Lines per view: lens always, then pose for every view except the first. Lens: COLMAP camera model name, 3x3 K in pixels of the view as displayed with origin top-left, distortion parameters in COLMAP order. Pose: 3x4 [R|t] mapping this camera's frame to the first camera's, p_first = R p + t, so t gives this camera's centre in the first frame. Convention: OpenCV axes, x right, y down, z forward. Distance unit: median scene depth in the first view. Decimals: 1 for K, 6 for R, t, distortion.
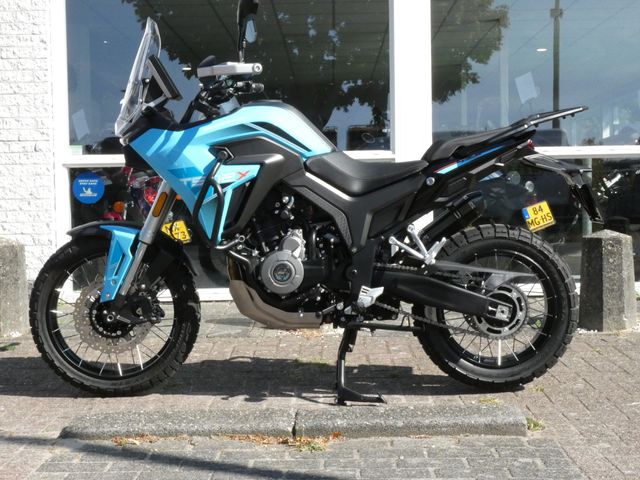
lens RADIAL K [[989.6, 0, 318.7], [0, 989.6, 241.3], [0, 0, 1]] dist [0.064001, 0.000000]
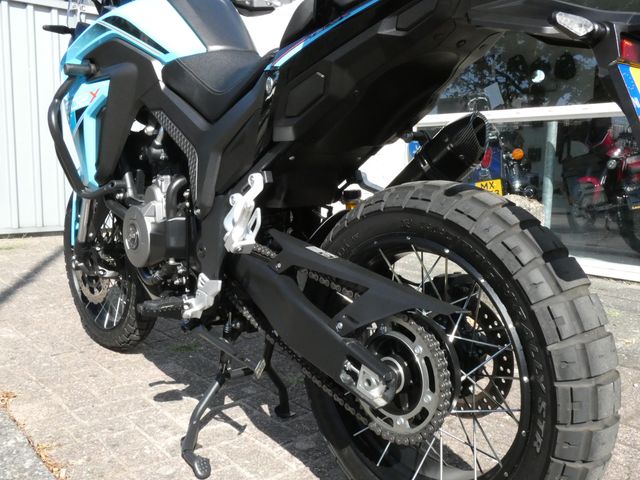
lens RADIAL K [[604.3, 0, 321.6], [0, 604.3, 240.3], [0, 0, 1]] dist [-0.006566, 0.000000]
pose [[0.640598, 0.115111, -0.759199, 0.366059], [-0.064453, 0.993271, 0.096217, -0.014275], [0.765167, -0.012704, 0.643707, 0.816913]]
